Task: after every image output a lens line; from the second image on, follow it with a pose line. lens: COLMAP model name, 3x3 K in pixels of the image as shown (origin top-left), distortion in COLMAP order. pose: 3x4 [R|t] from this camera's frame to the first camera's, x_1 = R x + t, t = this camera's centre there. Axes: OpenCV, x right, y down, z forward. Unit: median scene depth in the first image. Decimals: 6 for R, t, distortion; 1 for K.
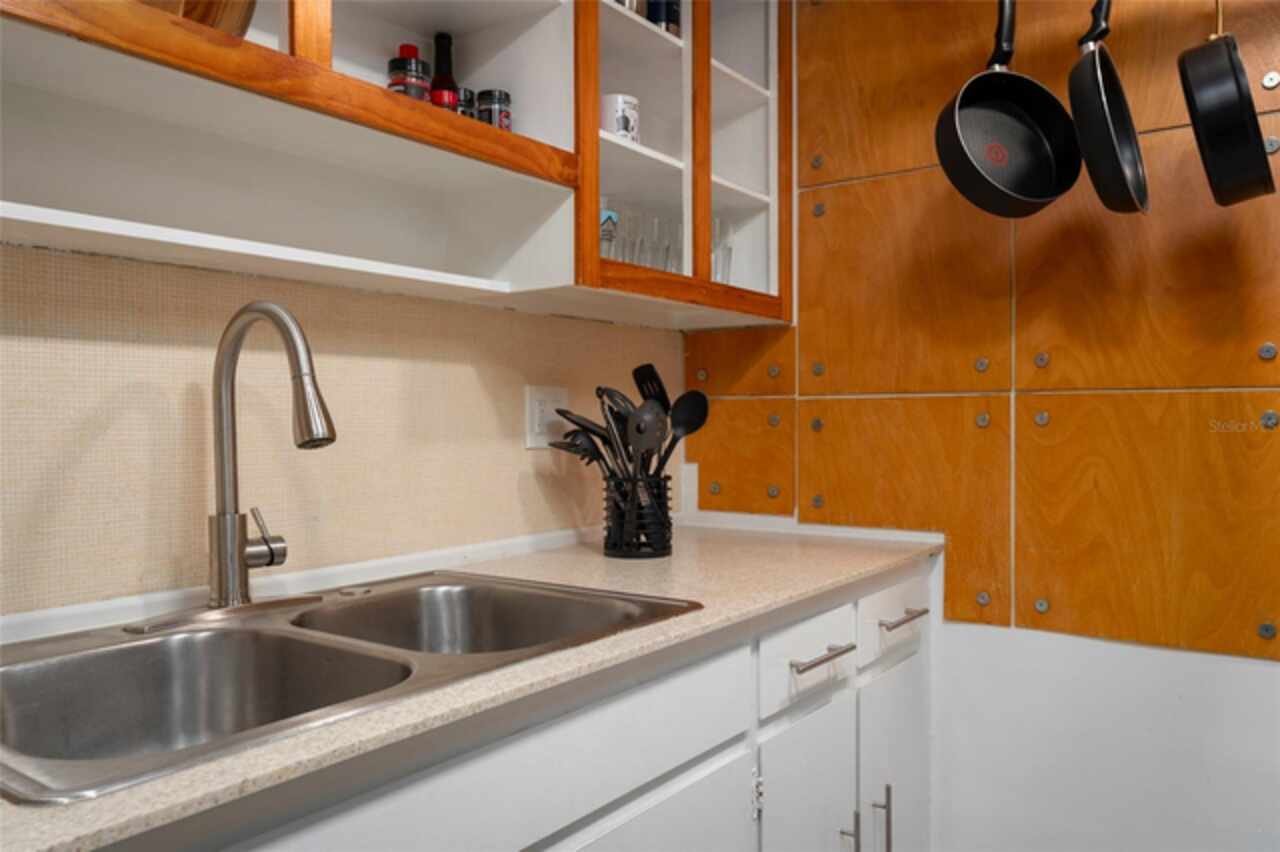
lens RADIAL K [[959.5, 0, 640.0], [0, 959.5, 426.0], [0, 0, 1]] dist [0.000582, 0.000343]
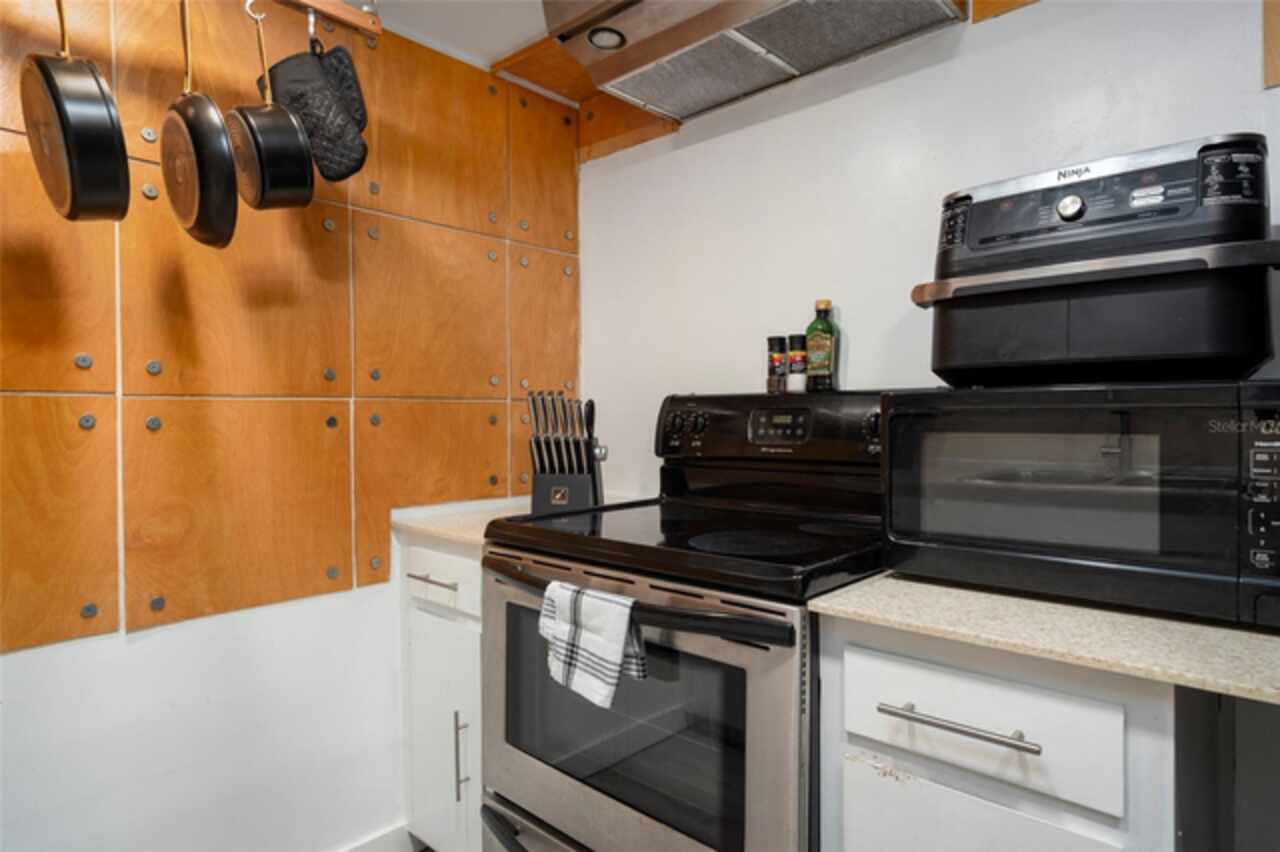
lens RADIAL K [[720.1, 0, 640.0], [0, 720.1, 426.0], [0, 0, 1]] dist [0.000360, 0.000283]
pose [[0.126408, -0.024739, 0.991670, -0.094713], [0.020952, 0.999533, 0.022264, -0.006829], [-0.991757, 0.017963, 0.126867, 0.255774]]
